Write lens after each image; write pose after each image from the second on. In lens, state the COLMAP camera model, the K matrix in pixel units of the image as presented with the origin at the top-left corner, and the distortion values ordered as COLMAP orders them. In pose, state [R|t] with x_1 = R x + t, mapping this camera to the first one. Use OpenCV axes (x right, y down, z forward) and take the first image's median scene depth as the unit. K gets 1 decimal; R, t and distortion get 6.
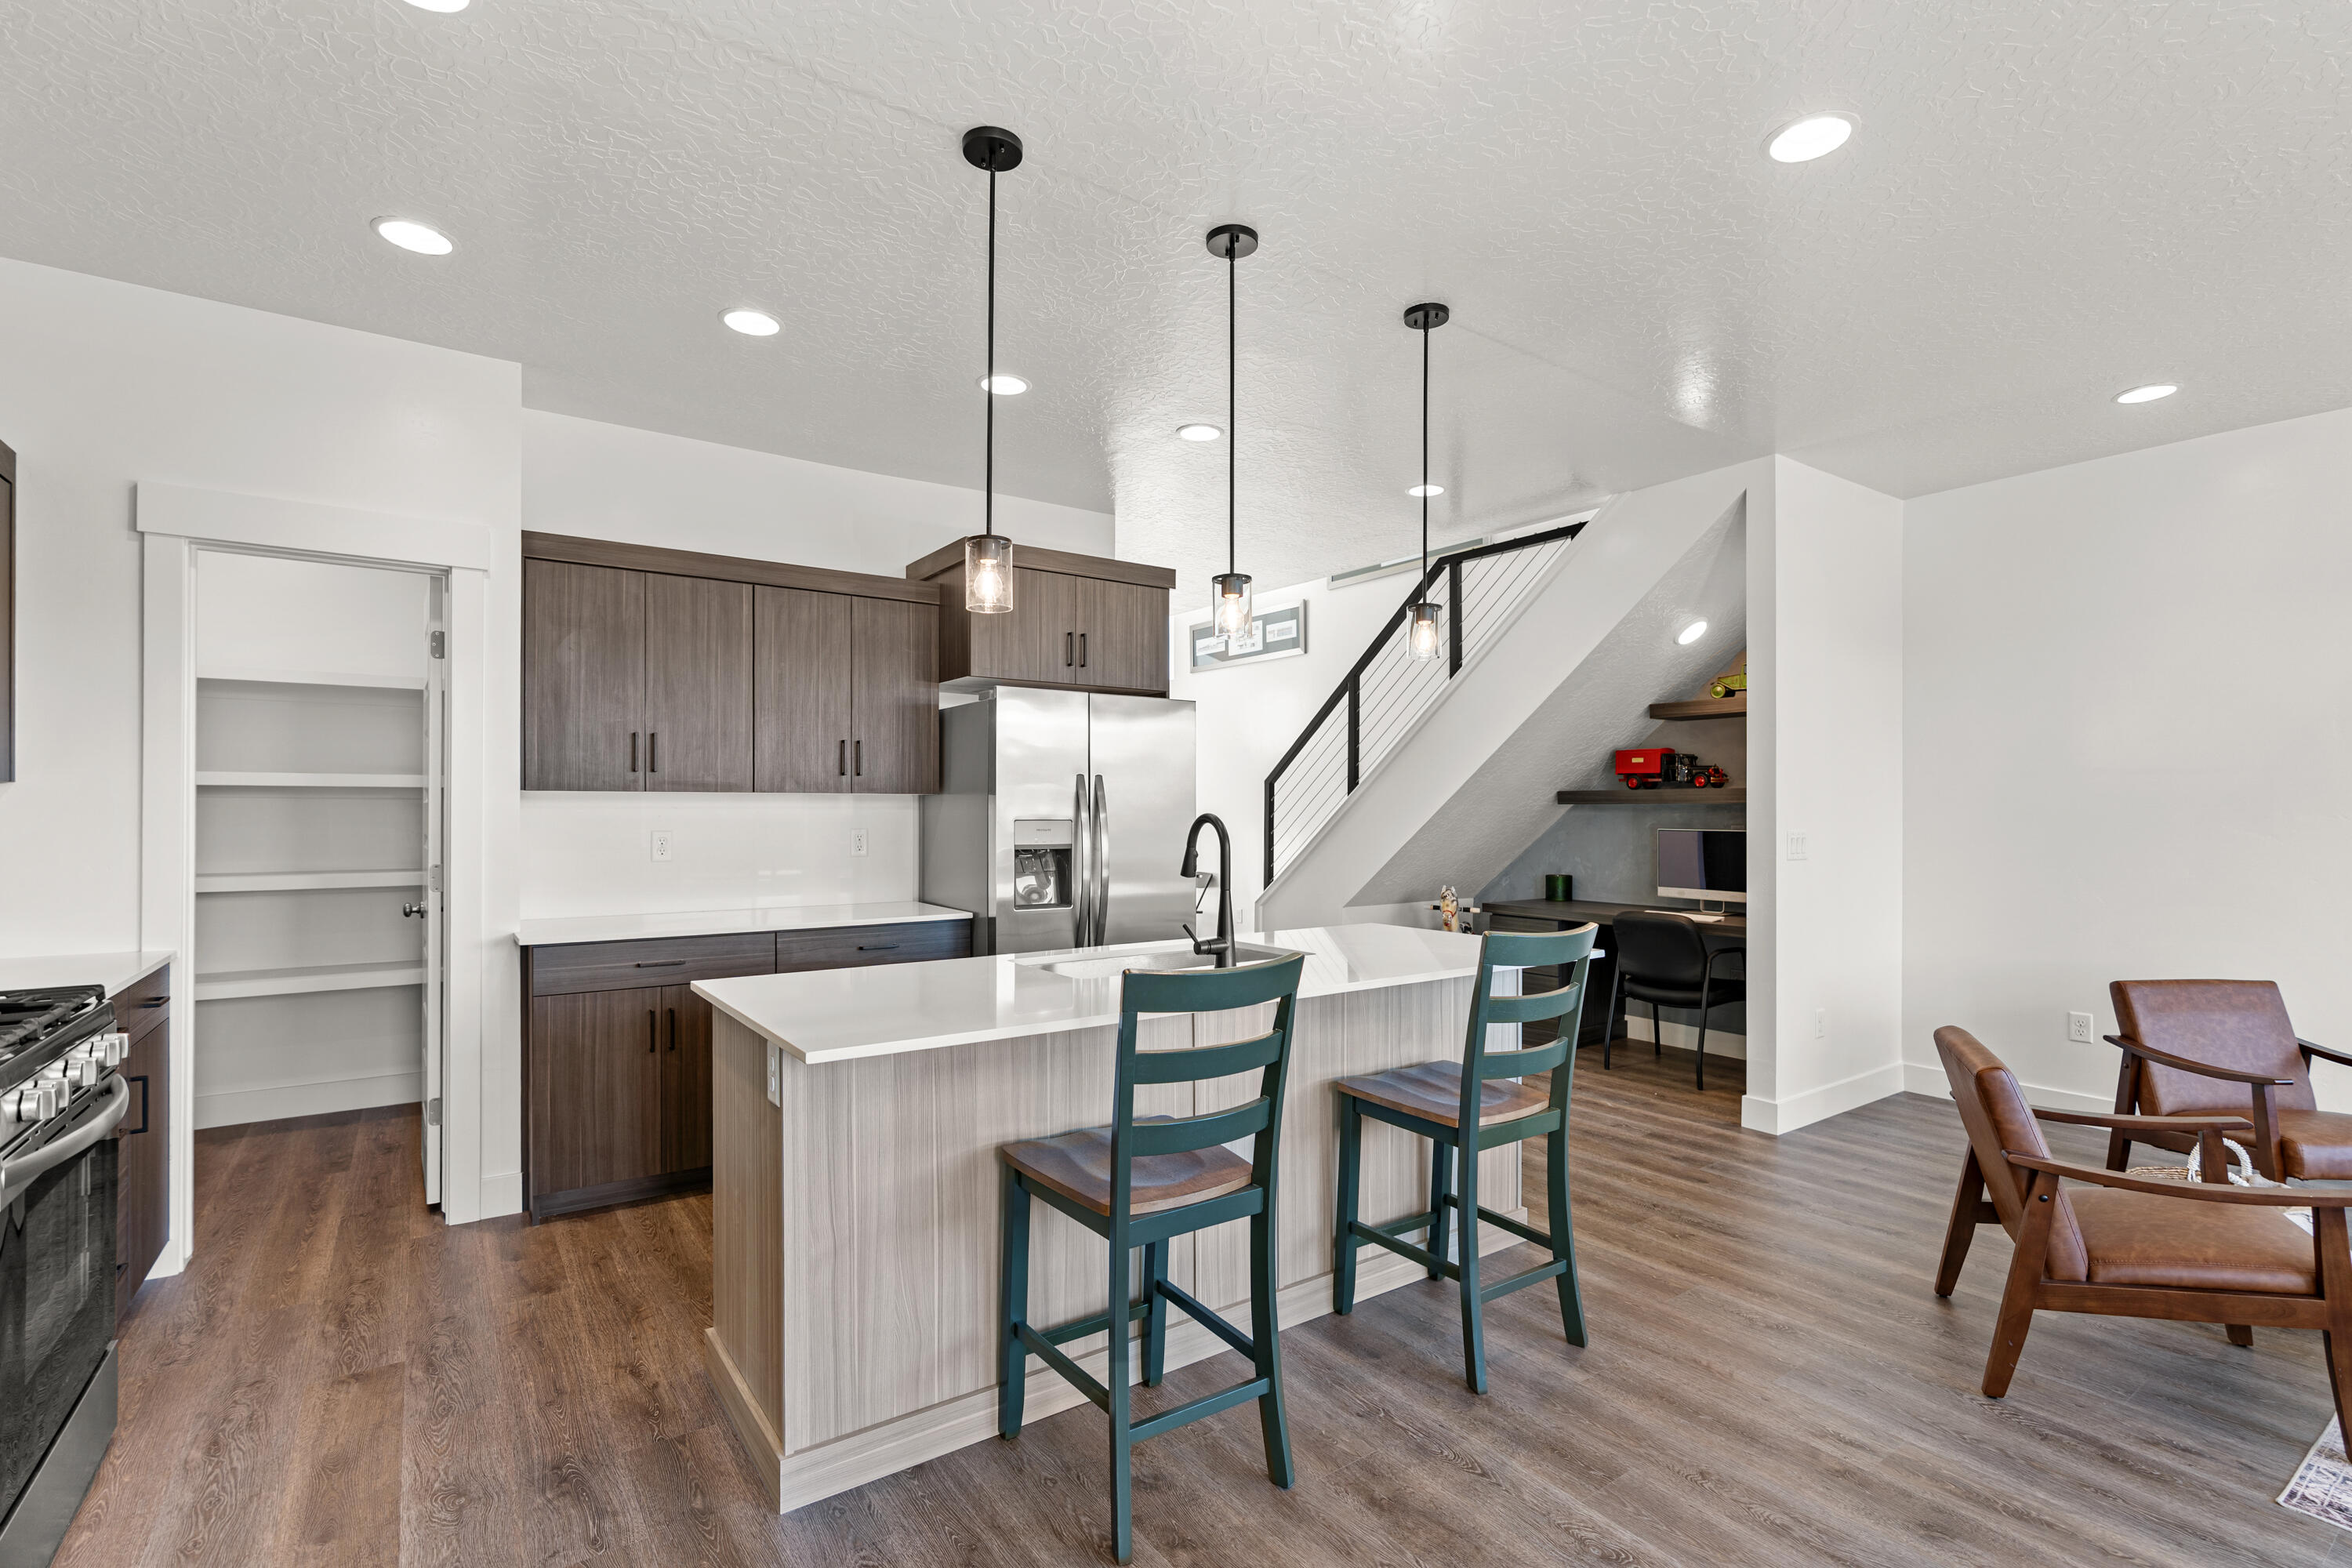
lens RADIAL K [[1081.4, 0, 1179.8], [0, 1081.4, 809.9], [0, 0, 1]] dist [-0.008480, 0.000085]
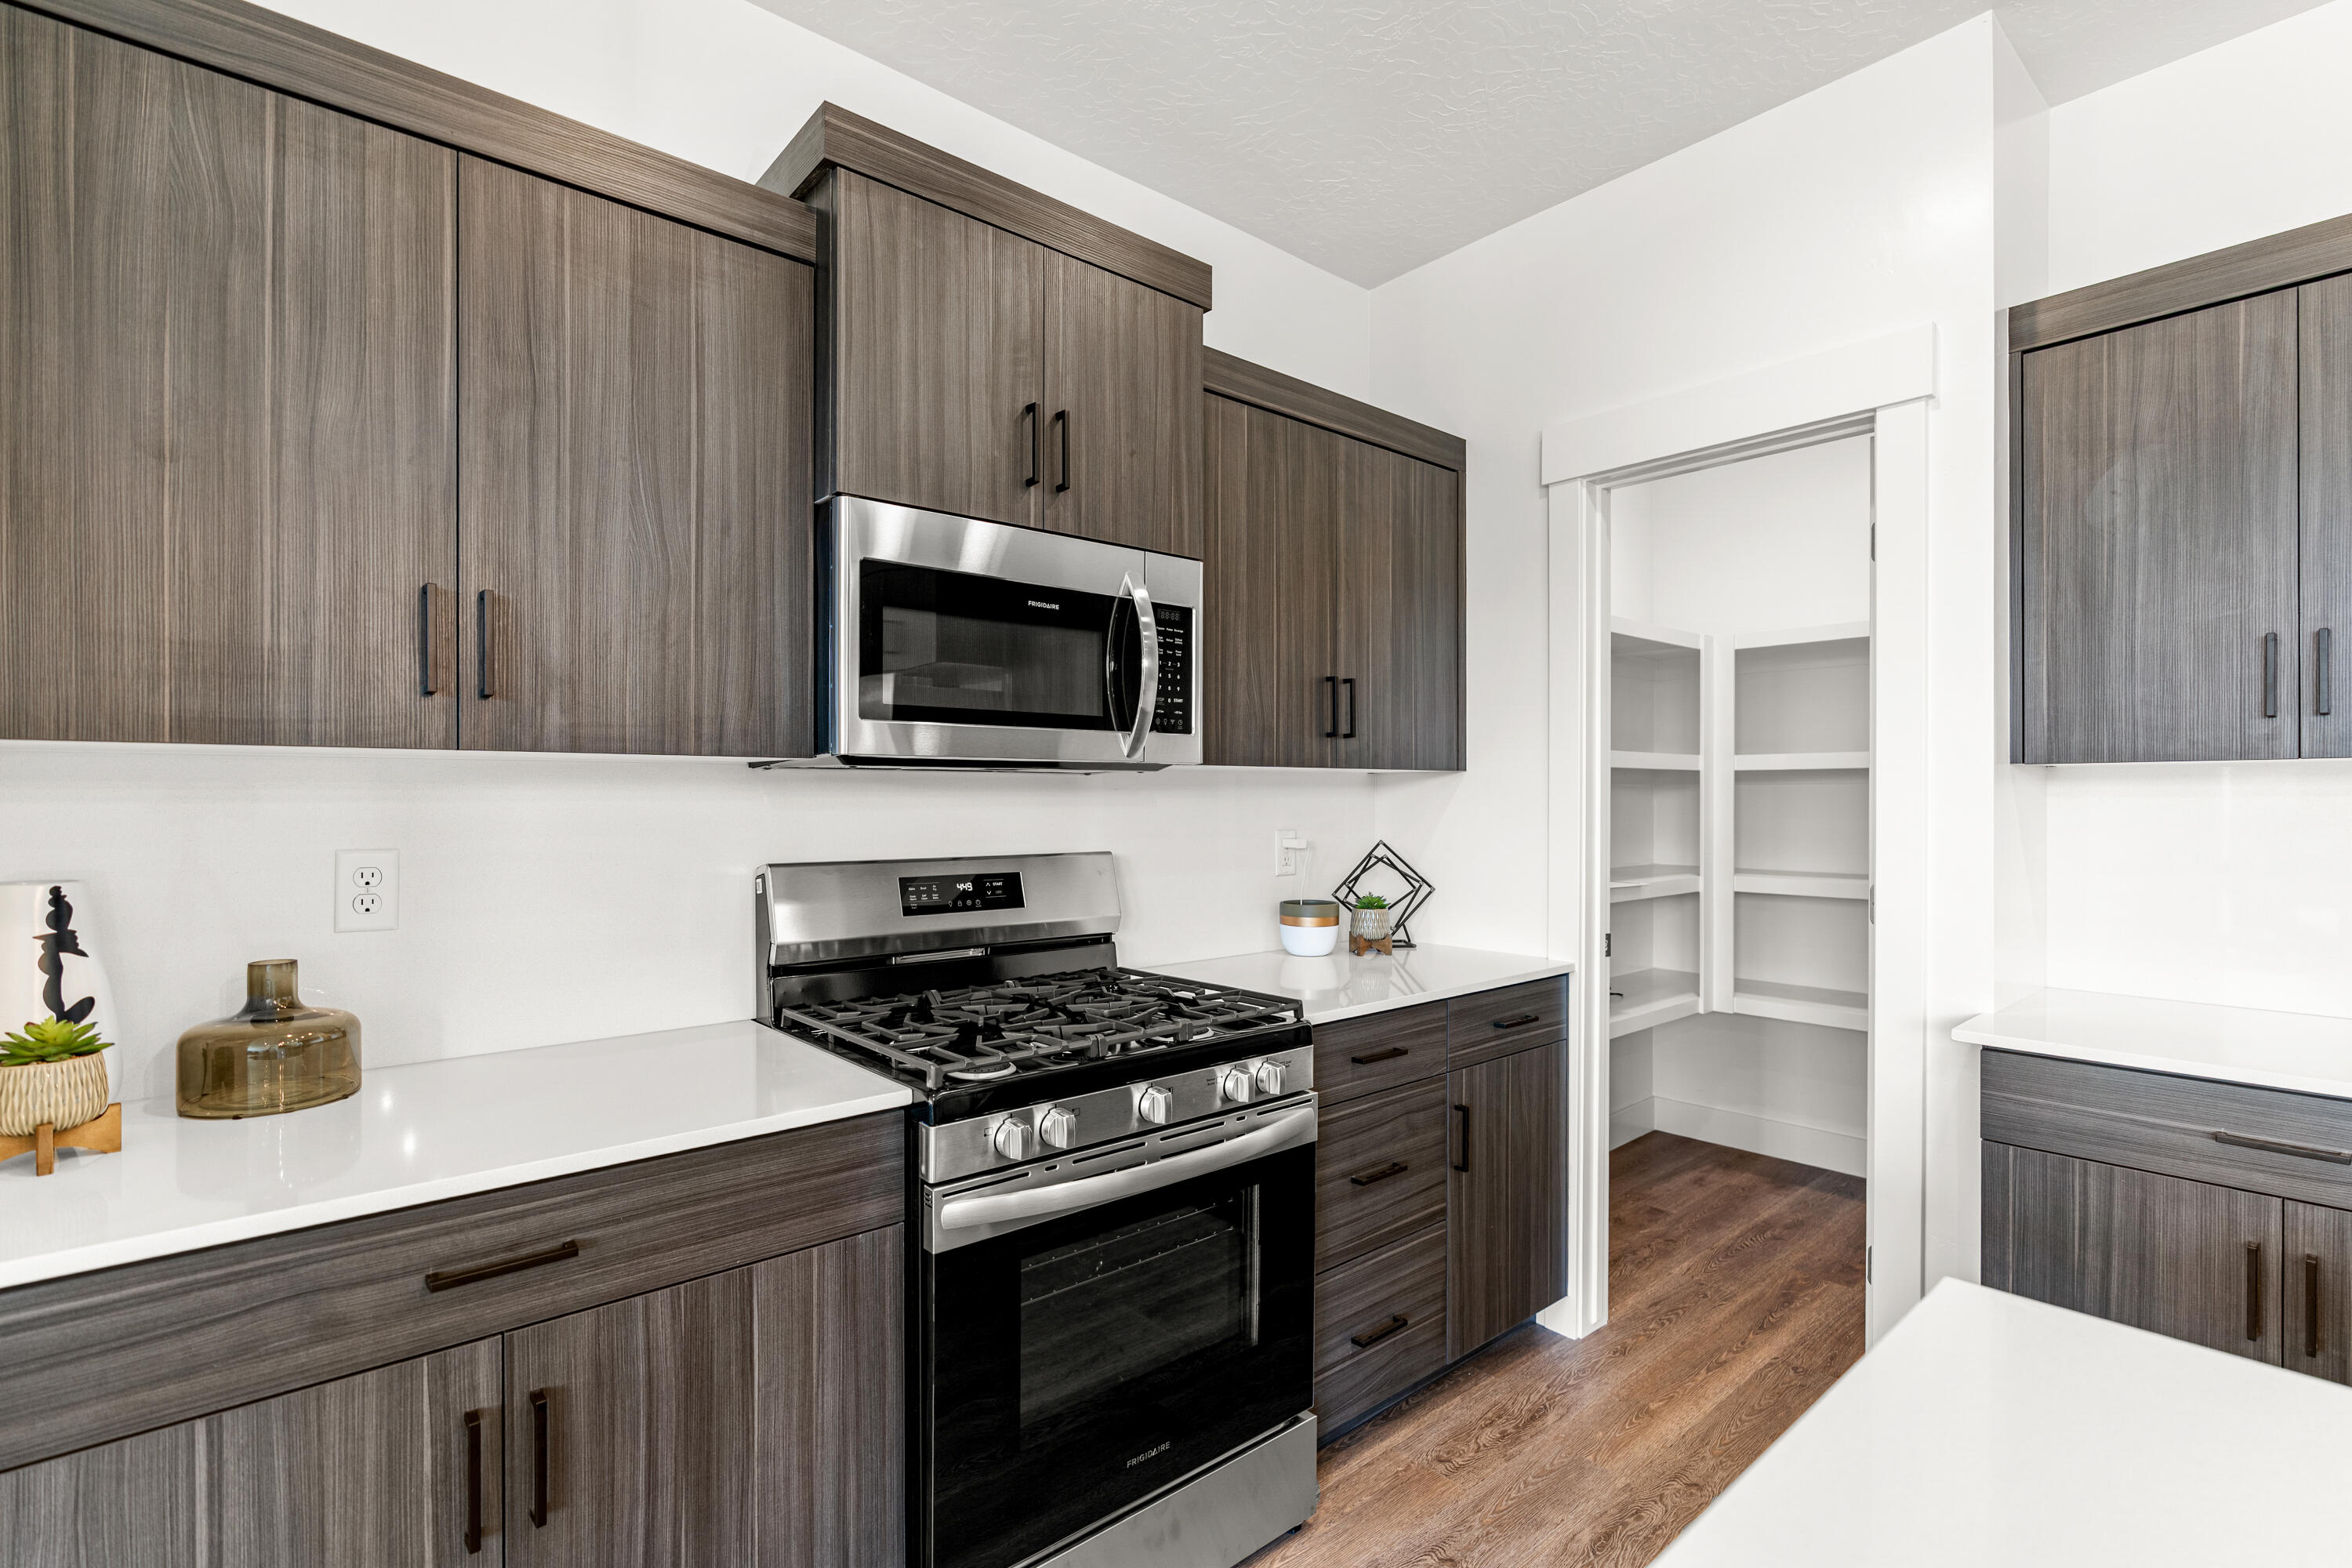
lens RADIAL K [[1090.6, 0, 1177.6], [0, 1090.6, 799.5], [0, 0, 1]] dist [-0.004099, 0.000104]
pose [[0.098907, 0.001874, -0.995095, -0.074803], [0.001557, 0.999997, 0.002038, -0.001042], [0.995095, -0.001751, 0.098904, 0.451322]]
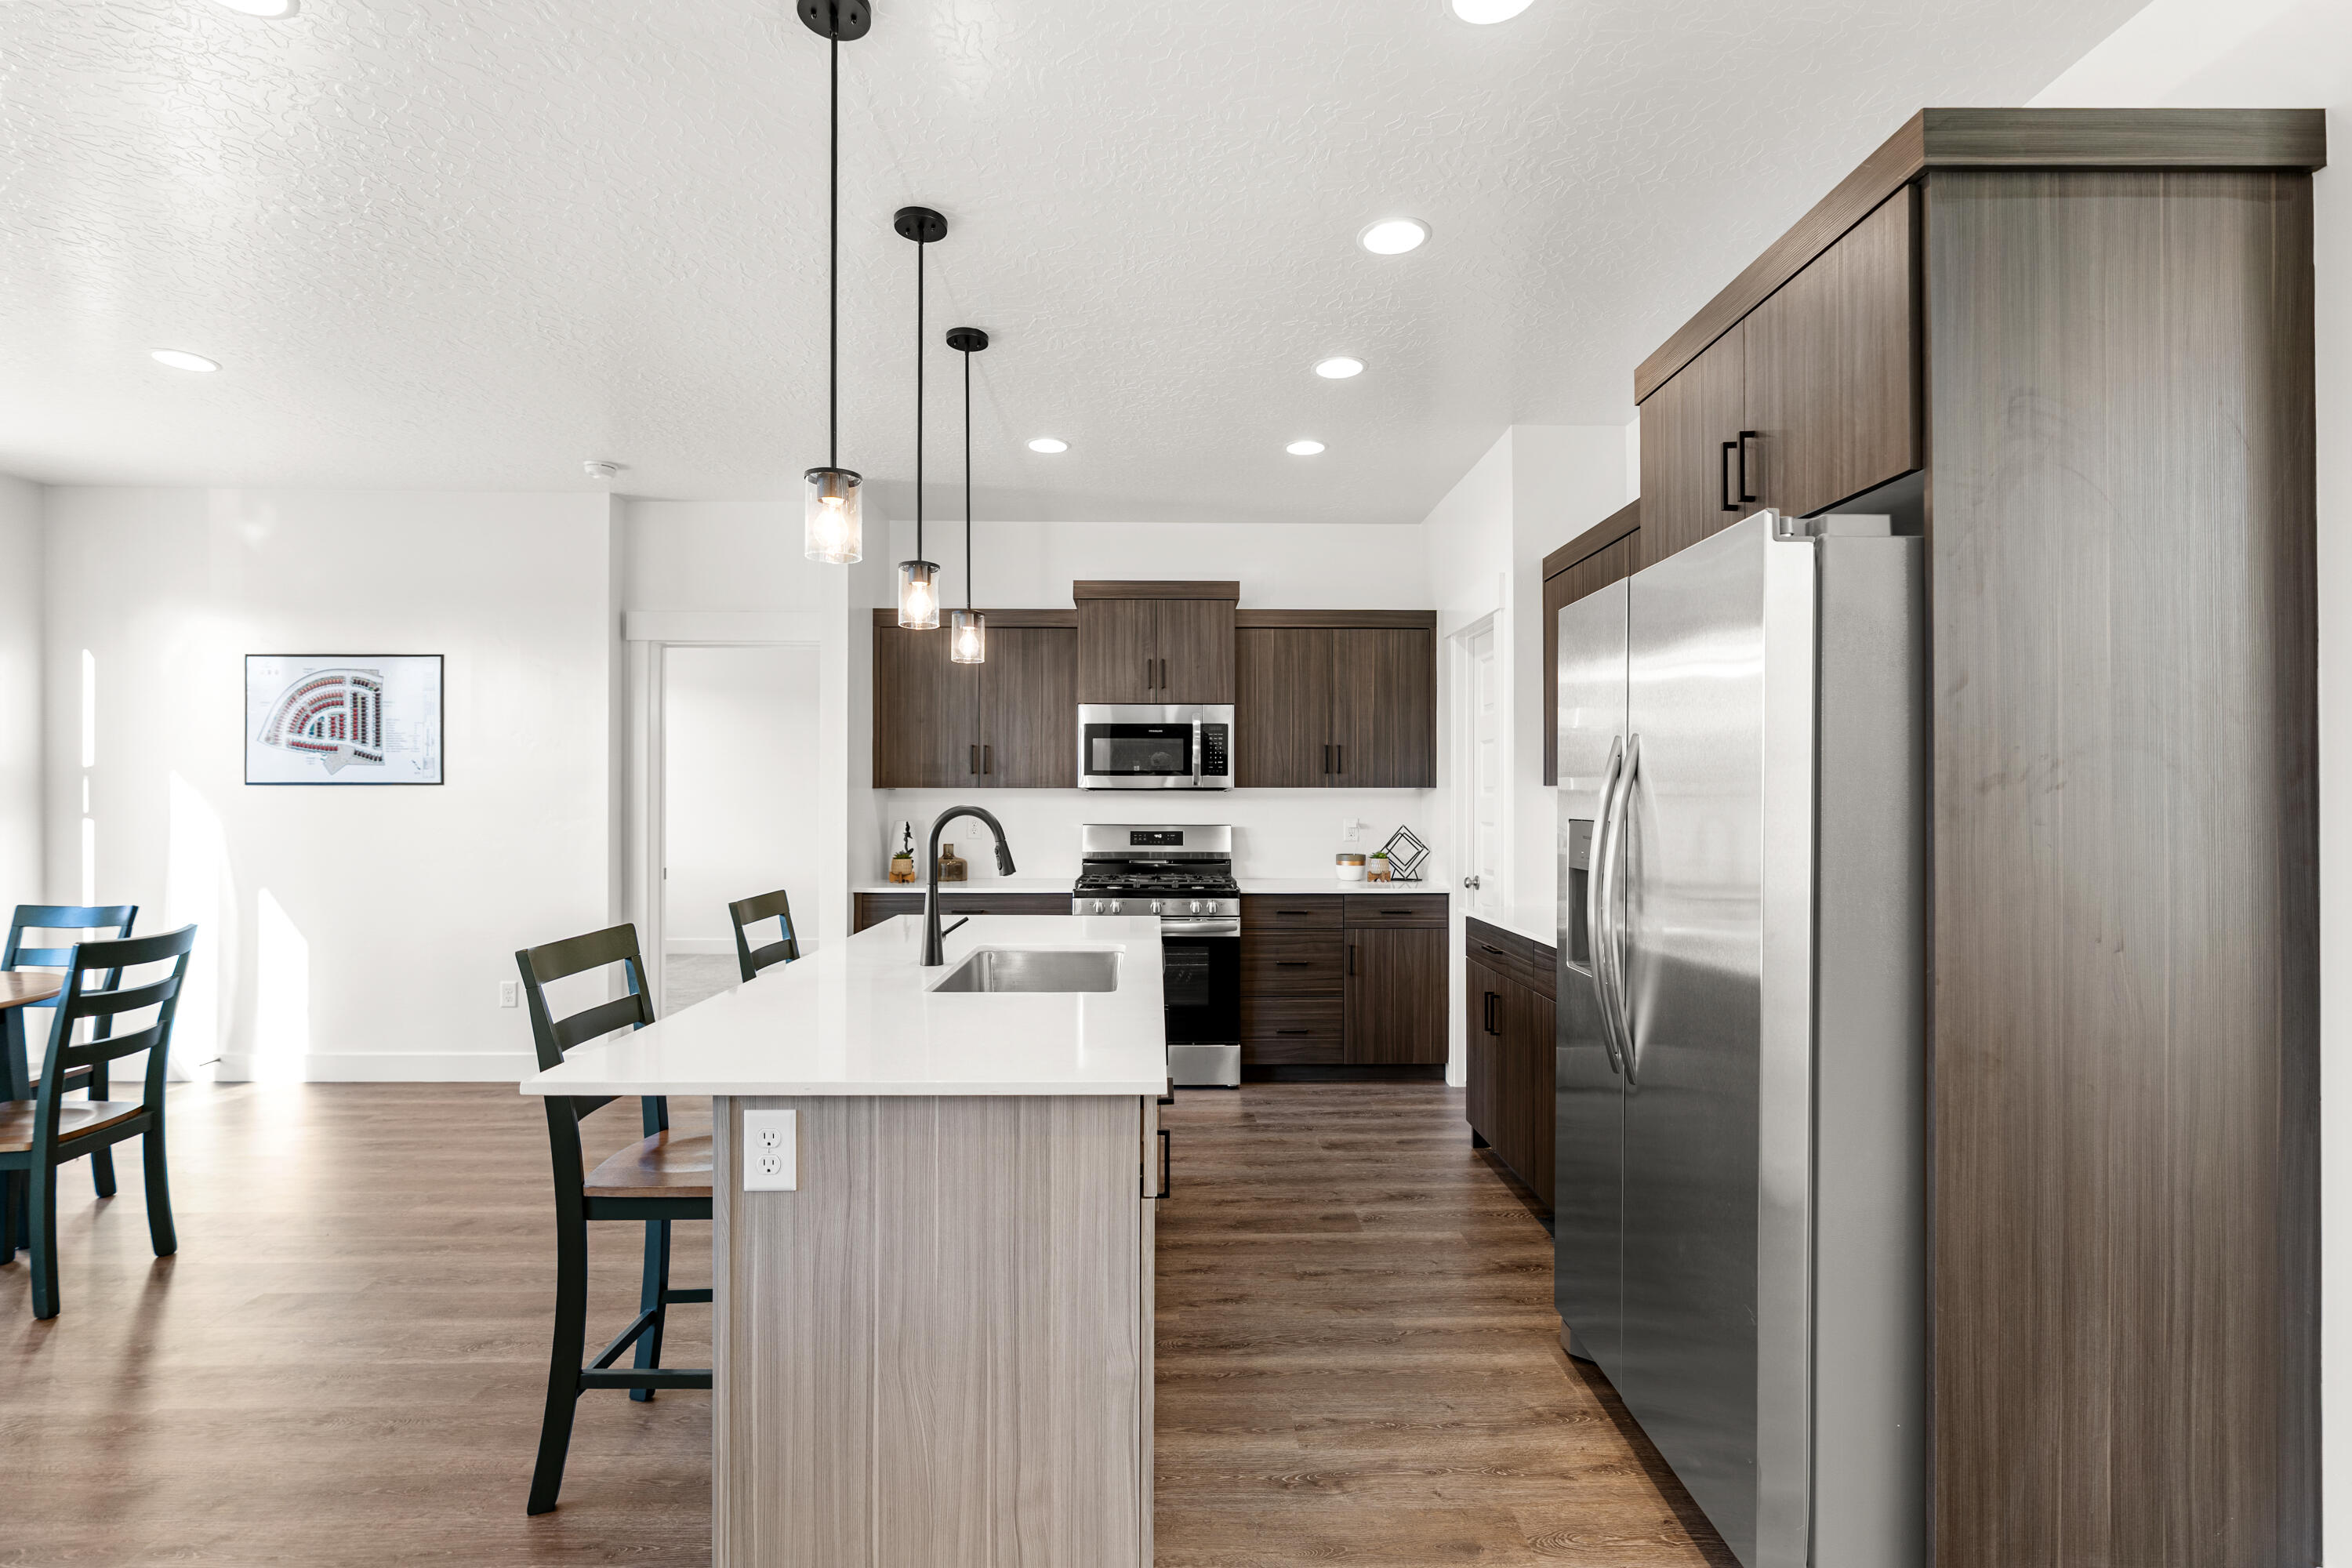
lens RADIAL K [[1070.6, 0, 1181.5], [0, 1070.6, 806.6], [0, 0, 1]] dist [-0.005681, -0.000005]
pose [[-0.558776, 0.002750, -0.829314, 0.488549], [-0.001517, 0.999989, 0.004337, -0.000376], [0.829317, 0.003681, -0.558766, 1.180962]]
